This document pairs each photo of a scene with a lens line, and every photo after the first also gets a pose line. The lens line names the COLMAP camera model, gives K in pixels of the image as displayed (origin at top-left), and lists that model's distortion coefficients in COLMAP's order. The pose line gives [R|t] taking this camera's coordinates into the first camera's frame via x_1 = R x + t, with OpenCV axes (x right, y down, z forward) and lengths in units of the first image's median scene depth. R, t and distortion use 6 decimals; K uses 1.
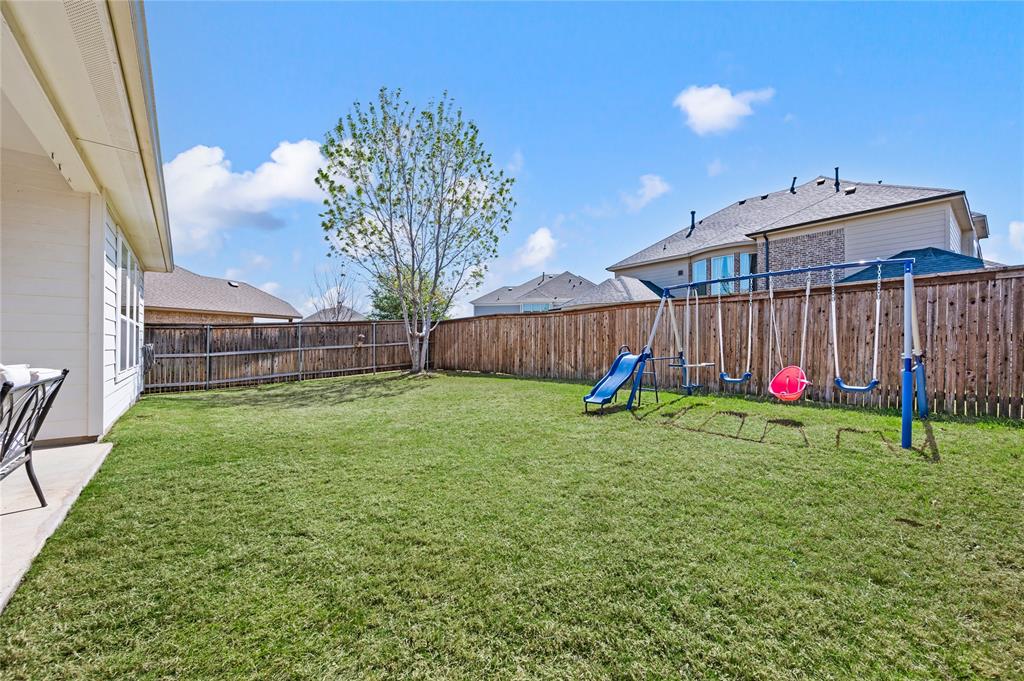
lens RADIAL K [[408.5, 0, 515.5], [0, 408.5, 344.7], [0, 0, 1]] dist [0.001337, 0.000028]
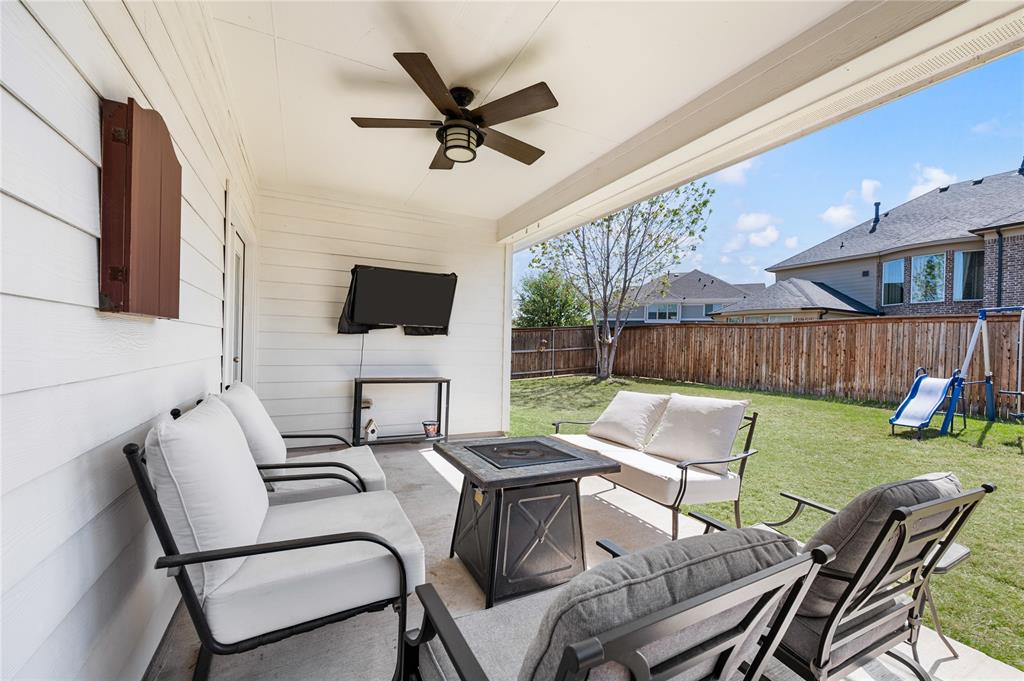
lens RADIAL K [[418.3, 0, 512.0], [0, 418.3, 340.5], [0, 0, 1]] dist [0.000667, -0.000245]
pose [[0.974973, 0.018244, -0.221575, -0.215474], [-0.019222, 0.999813, -0.002259, -0.019450], [0.221492, 0.006461, 0.975141, -0.091589]]
